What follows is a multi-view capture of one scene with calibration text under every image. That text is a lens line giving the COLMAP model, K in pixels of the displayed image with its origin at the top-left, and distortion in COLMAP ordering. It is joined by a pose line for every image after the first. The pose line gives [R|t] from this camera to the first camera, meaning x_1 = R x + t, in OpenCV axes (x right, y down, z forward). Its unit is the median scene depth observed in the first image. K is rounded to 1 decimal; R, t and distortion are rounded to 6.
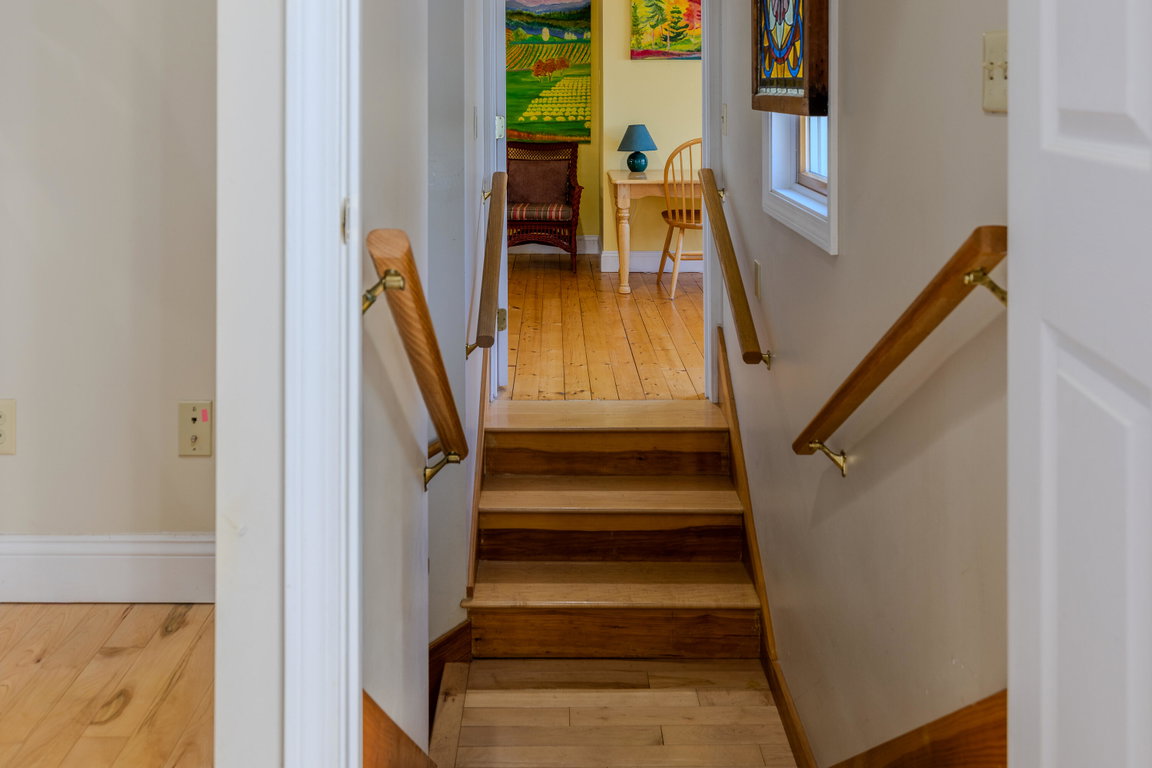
lens RADIAL K [[936.5, 0, 576.0], [0, 936.5, 384.0], [0, 0, 1]] dist [-0.004345, -0.002125]
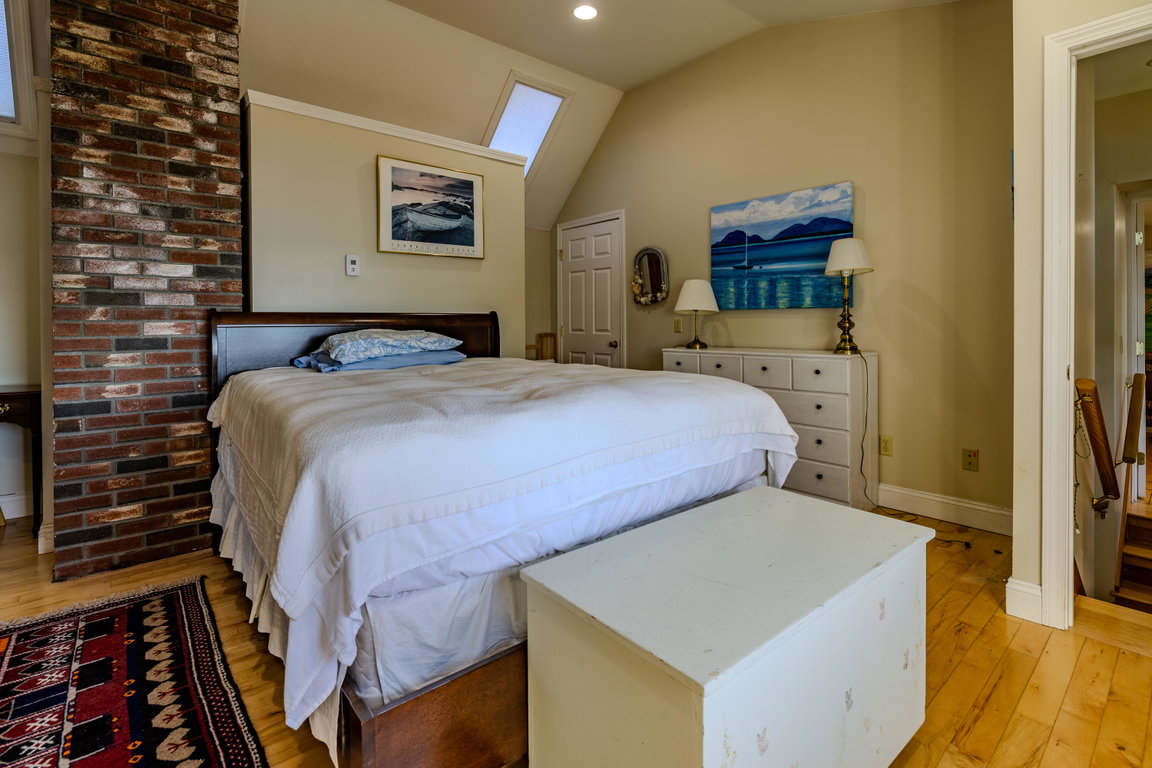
lens RADIAL K [[585.0, 0, 576.5], [0, 585.0, 324.8], [0, 0, 1]] dist [-0.001485, -0.000688]
pose [[0.667169, -0.013101, -0.744791, 0.032937], [-0.214764, 0.954006, -0.209162, 0.165974], [0.713275, 0.299501, 0.633670, -0.535717]]
